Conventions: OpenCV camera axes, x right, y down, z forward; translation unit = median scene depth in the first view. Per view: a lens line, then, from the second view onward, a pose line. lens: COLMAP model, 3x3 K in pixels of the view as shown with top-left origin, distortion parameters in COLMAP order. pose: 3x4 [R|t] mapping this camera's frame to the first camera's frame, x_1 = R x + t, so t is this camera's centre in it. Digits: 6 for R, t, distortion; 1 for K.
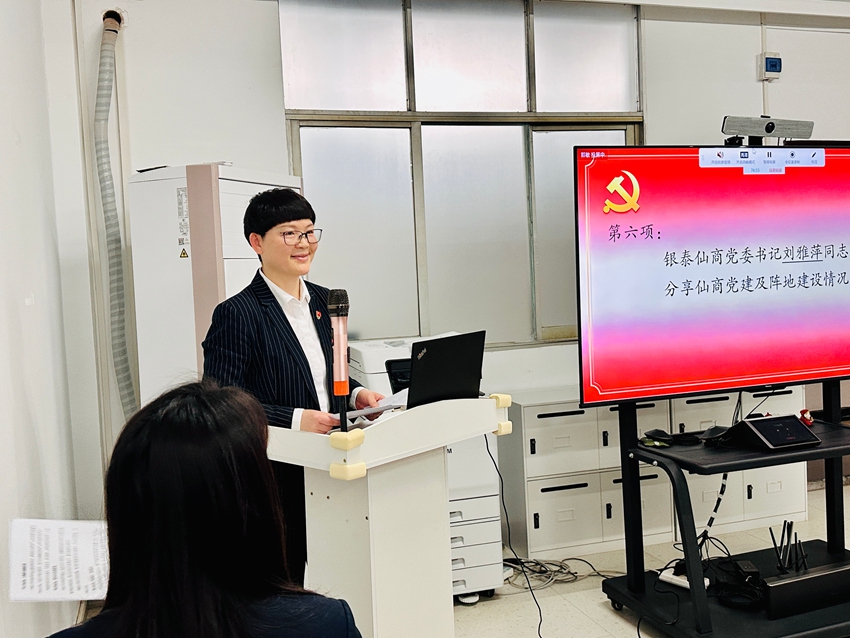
lens RADIAL K [[822.4, 0, 424.9], [0, 822.4, 315.2], [0, 0, 1]] dist [0.231545, -0.539353]
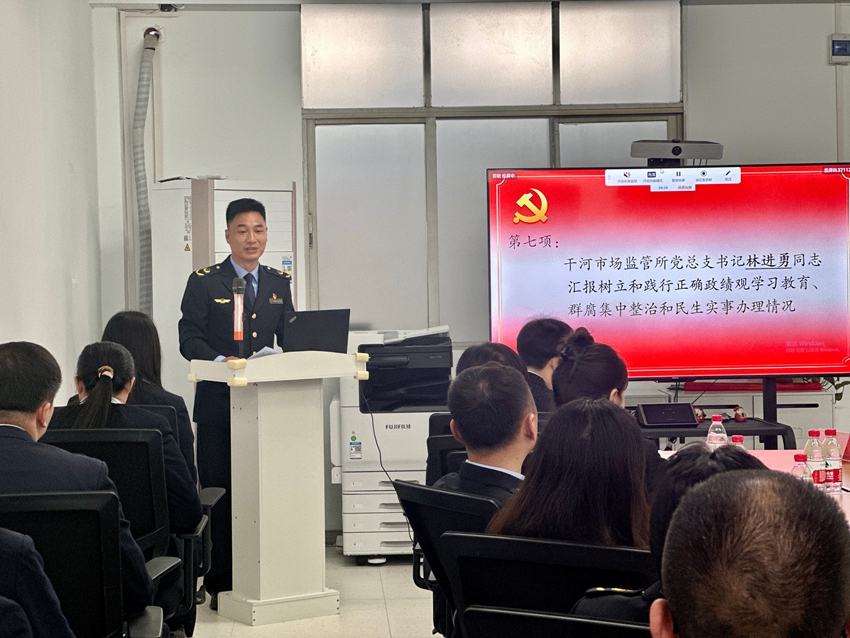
lens RADIAL K [[1901.8, 0, 425.0], [0, 1901.8, 319.0], [0, 0, 1]] dist [0.150311, 0.548504]
pose [[0.966556, 0.036654, -0.253823, 0.673044], [-0.040410, 0.999137, -0.009596, 0.040140], [0.253253, 0.019532, 0.967203, -1.436381]]
